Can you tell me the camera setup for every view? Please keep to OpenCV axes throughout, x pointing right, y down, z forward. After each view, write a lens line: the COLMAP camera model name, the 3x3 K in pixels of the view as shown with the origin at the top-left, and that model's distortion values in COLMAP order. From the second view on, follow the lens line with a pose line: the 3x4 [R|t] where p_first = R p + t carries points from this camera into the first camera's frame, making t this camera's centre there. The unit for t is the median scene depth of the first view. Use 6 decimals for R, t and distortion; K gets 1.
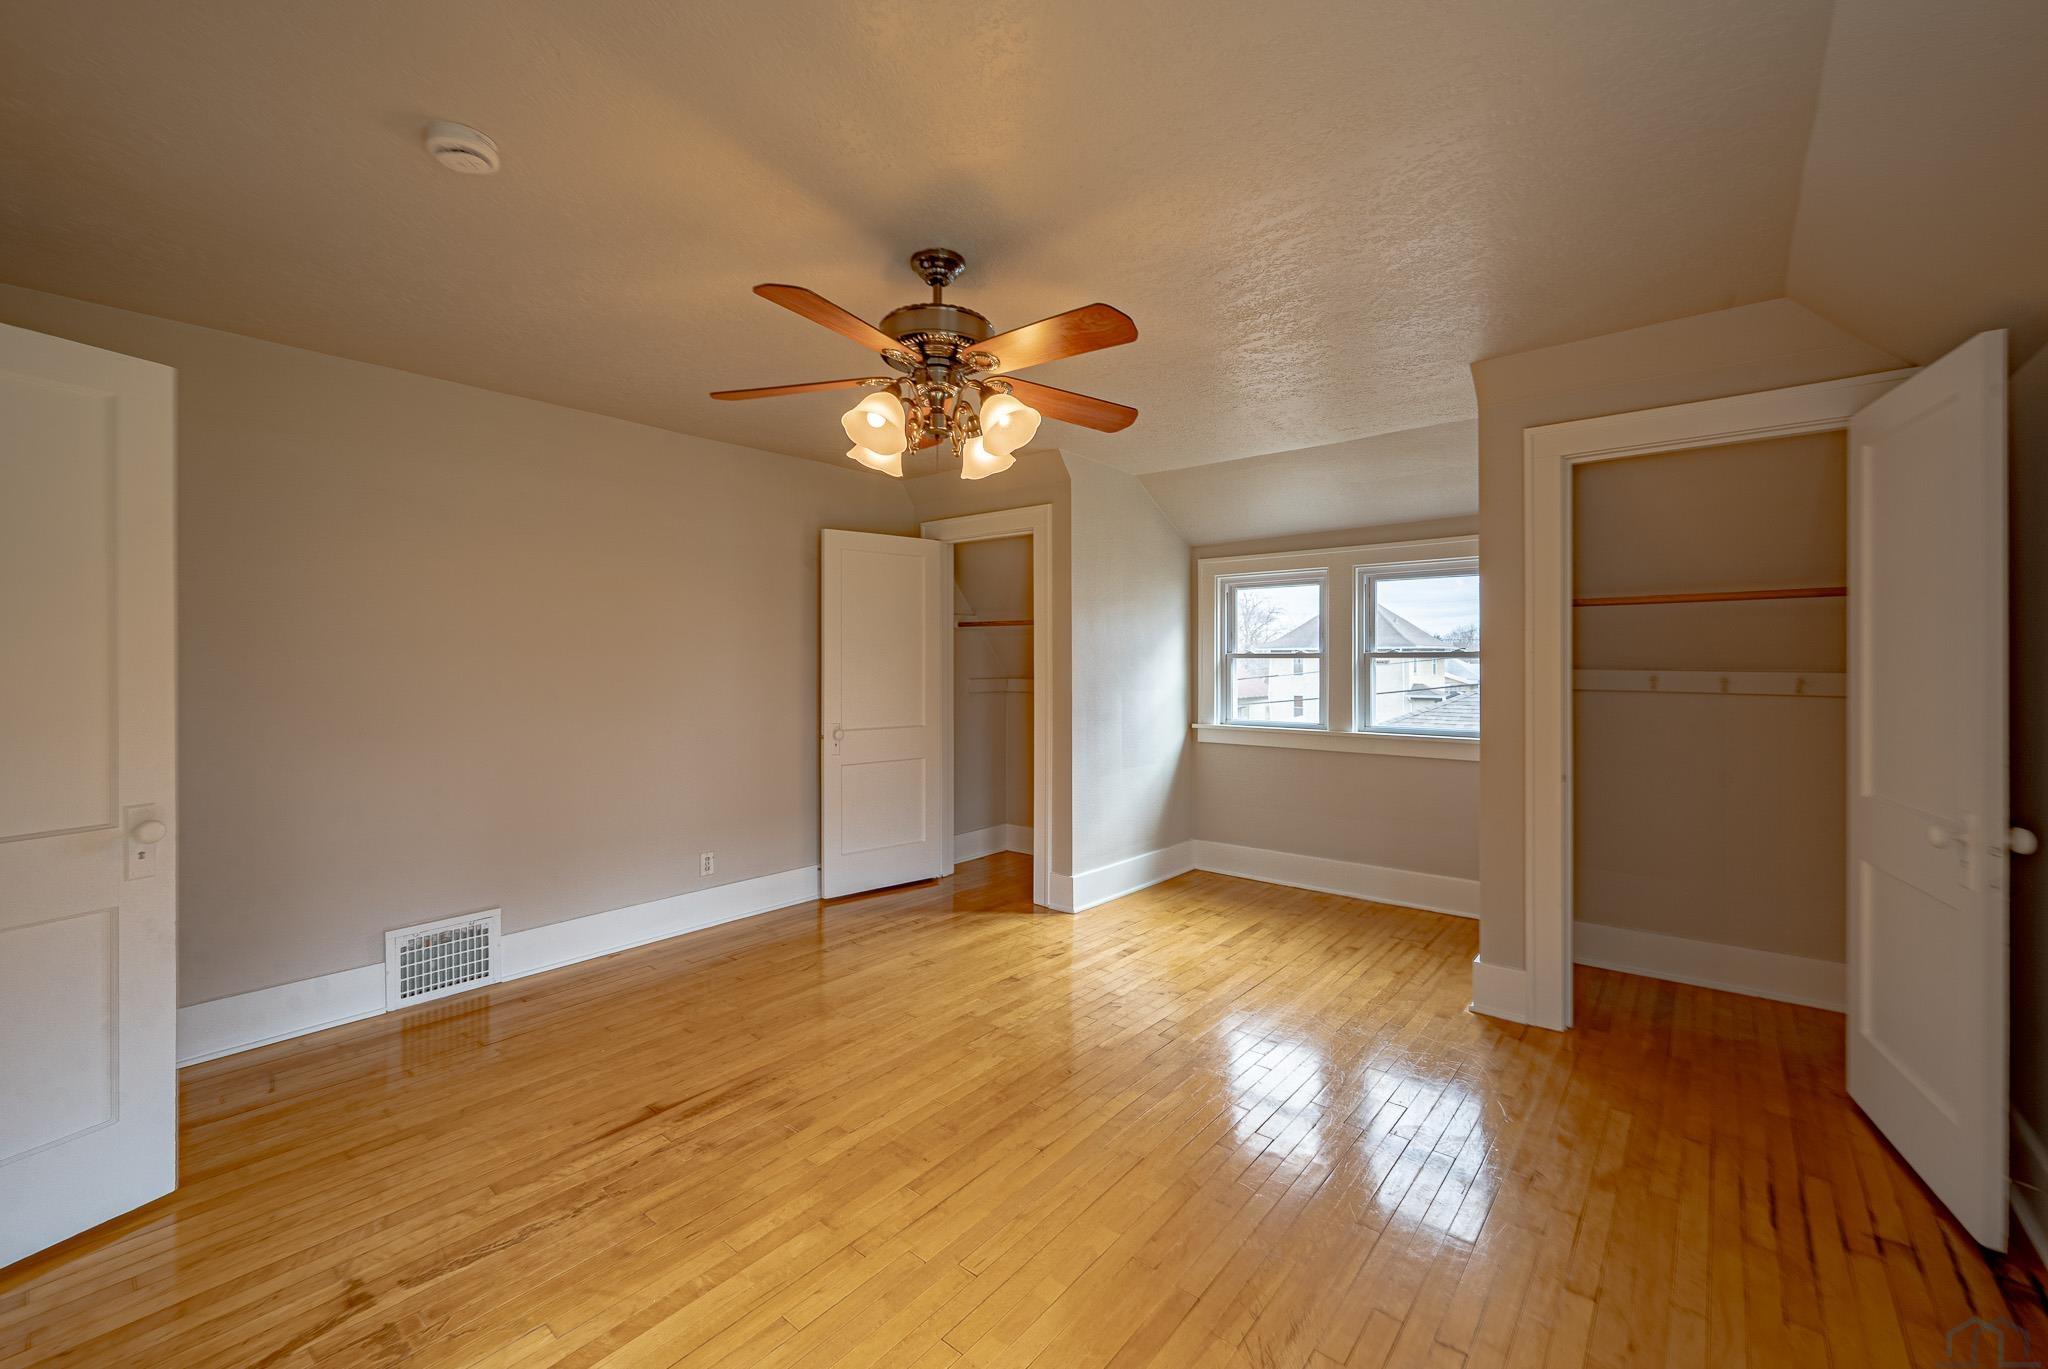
lens RADIAL K [[832.6, 0, 1025.1], [0, 832.6, 666.4], [0, 0, 1]] dist [0.001808, 0.000218]
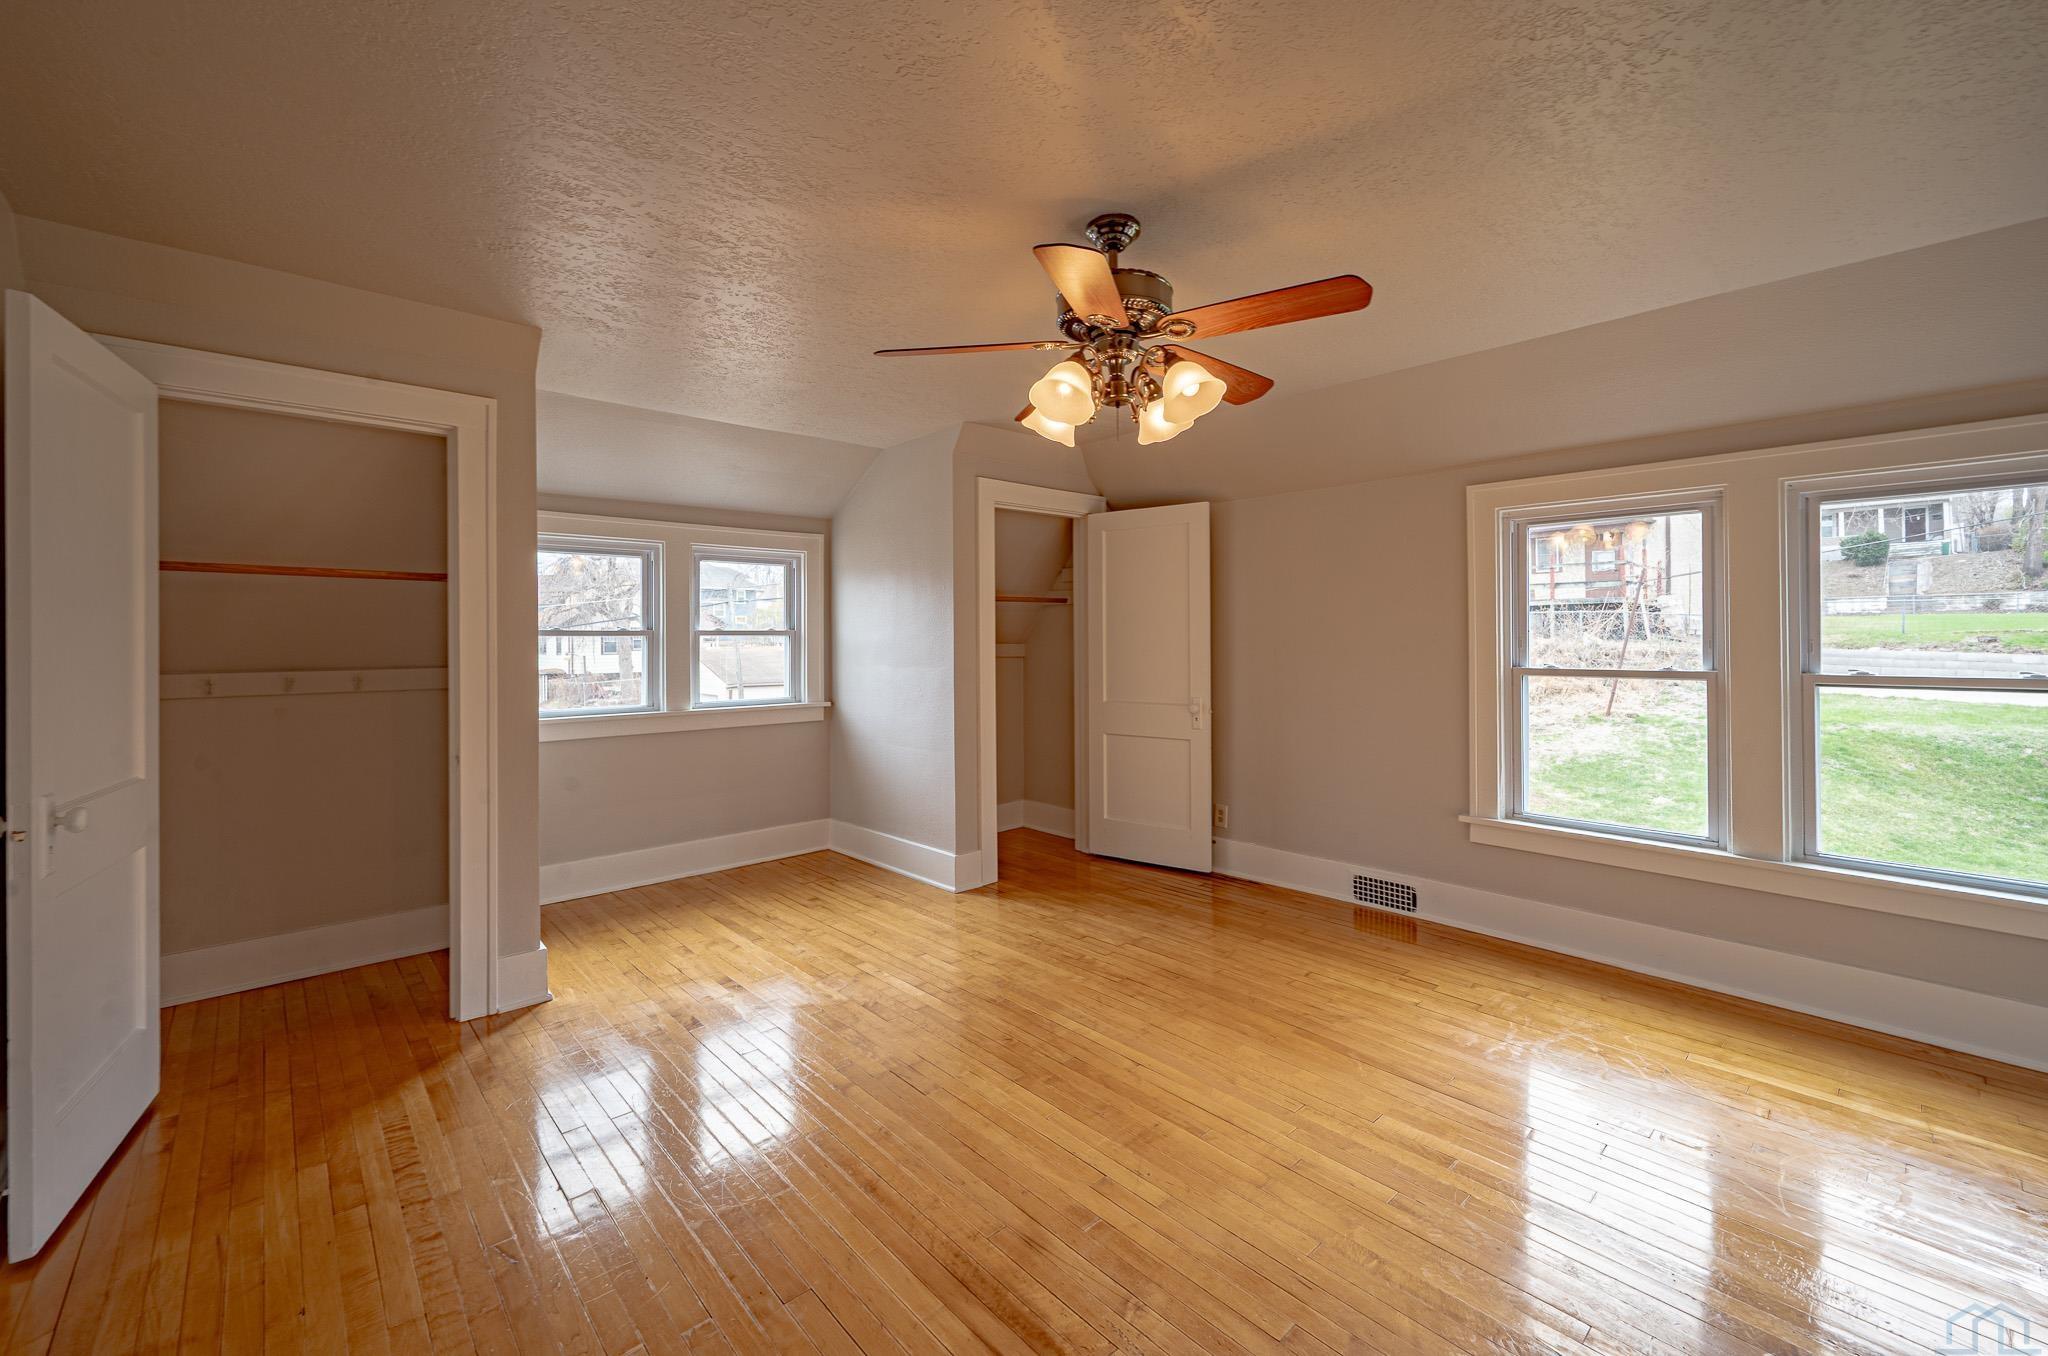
lens RADIAL K [[821.3, 0, 1015.5], [0, 821.3, 639.6], [0, 0, 1]] dist [-0.000616, 0.000057]
pose [[0.147272, 0.000489, 0.989096, -0.561293], [0.013361, 0.999908, -0.002484, 0.002261], [-0.989006, 0.013581, 0.147252, 0.504109]]
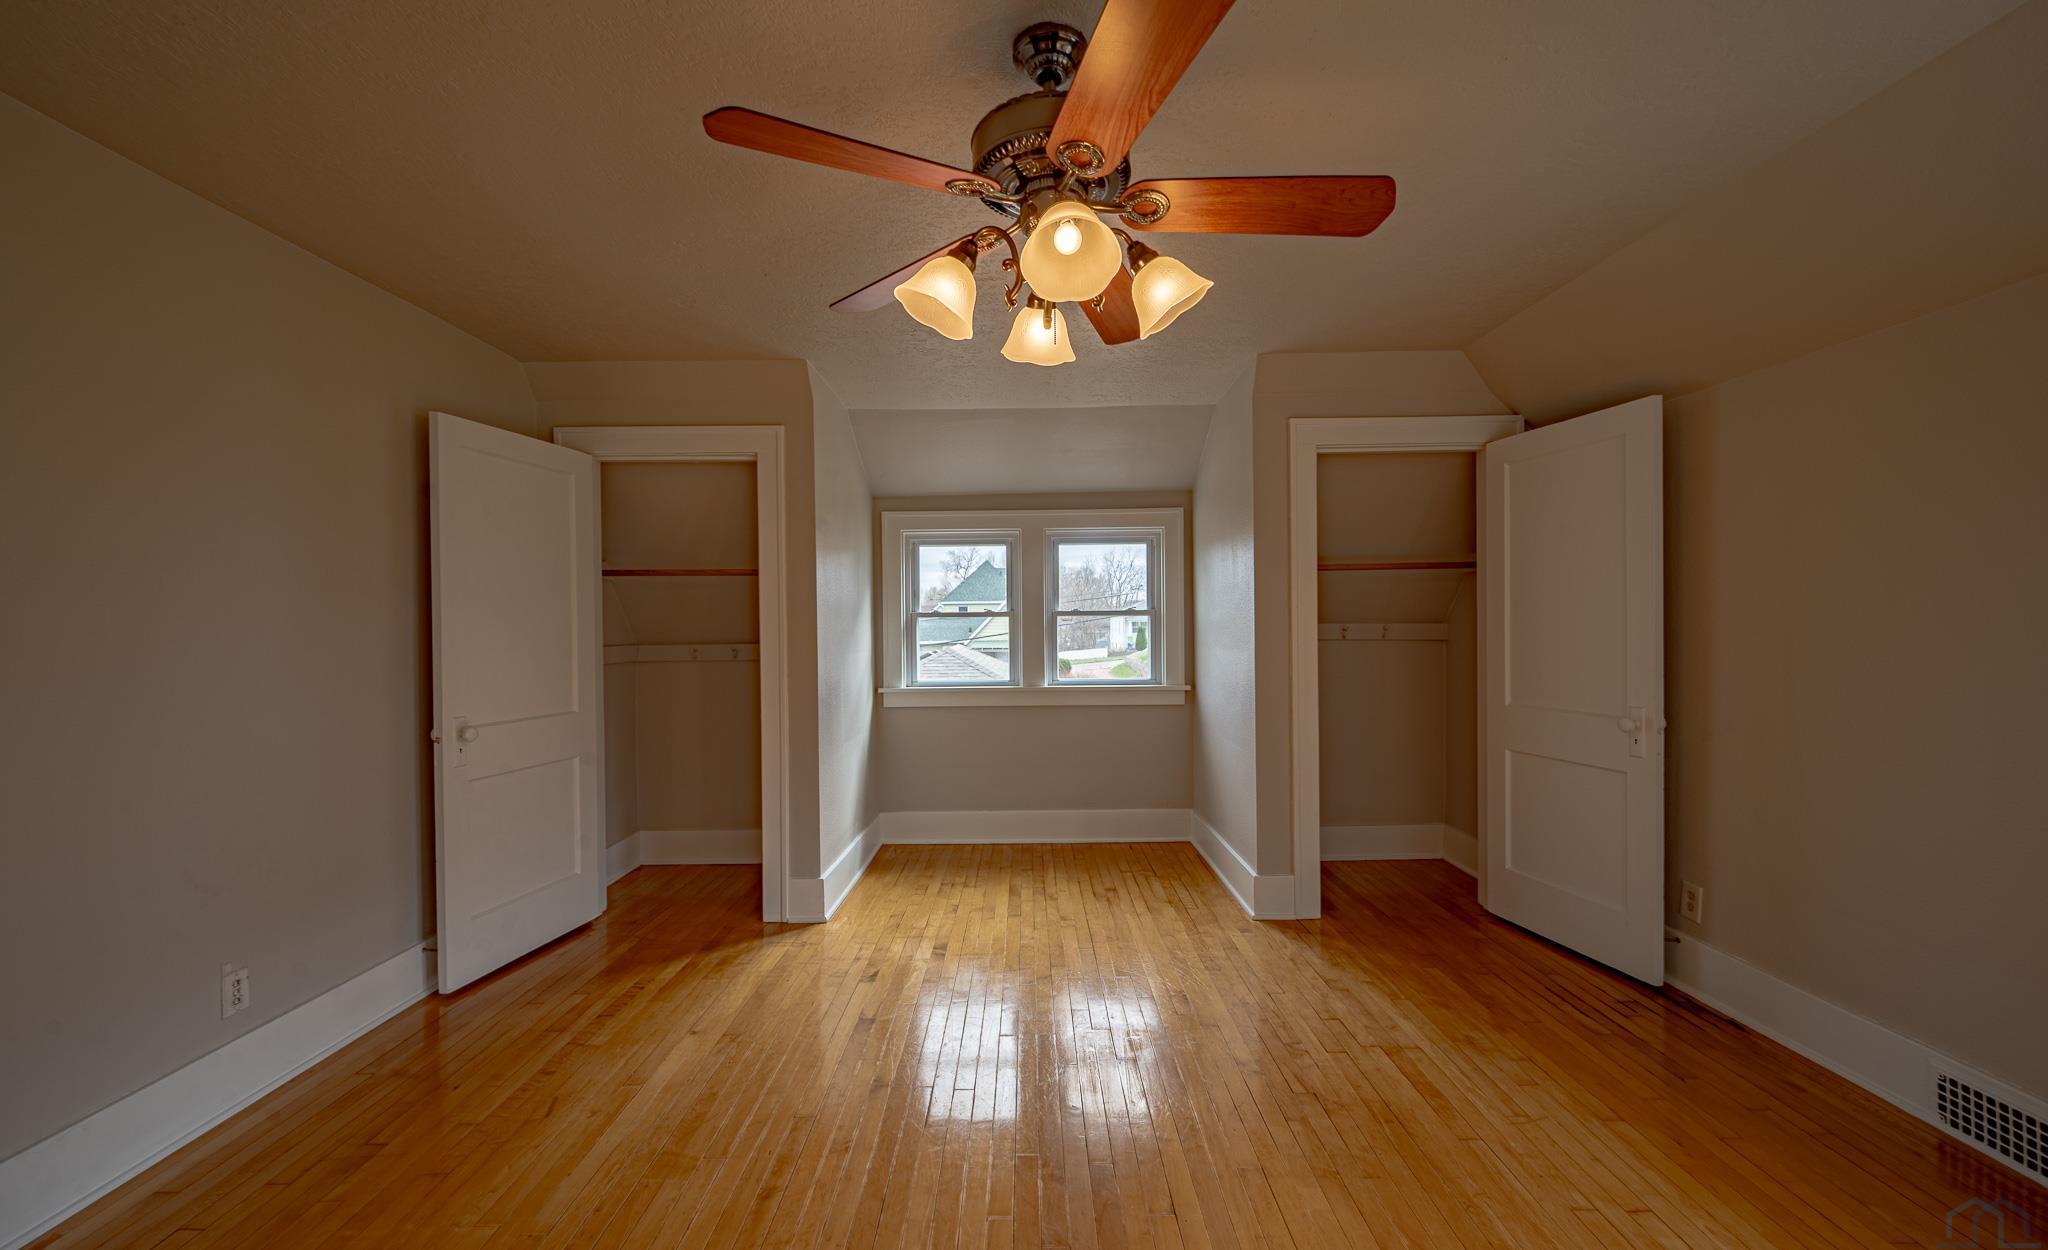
lens RADIAL K [[805.0, 0, 1024.4], [0, 805.0, 636.7], [0, 0, 1]] dist [0.002132, -0.000382]
pose [[0.772113, -0.016961, 0.635258, -0.293752], [0.014007, 0.999855, 0.009672, 0.005823], [-0.635330, 0.001430, 0.772239, 0.247337]]
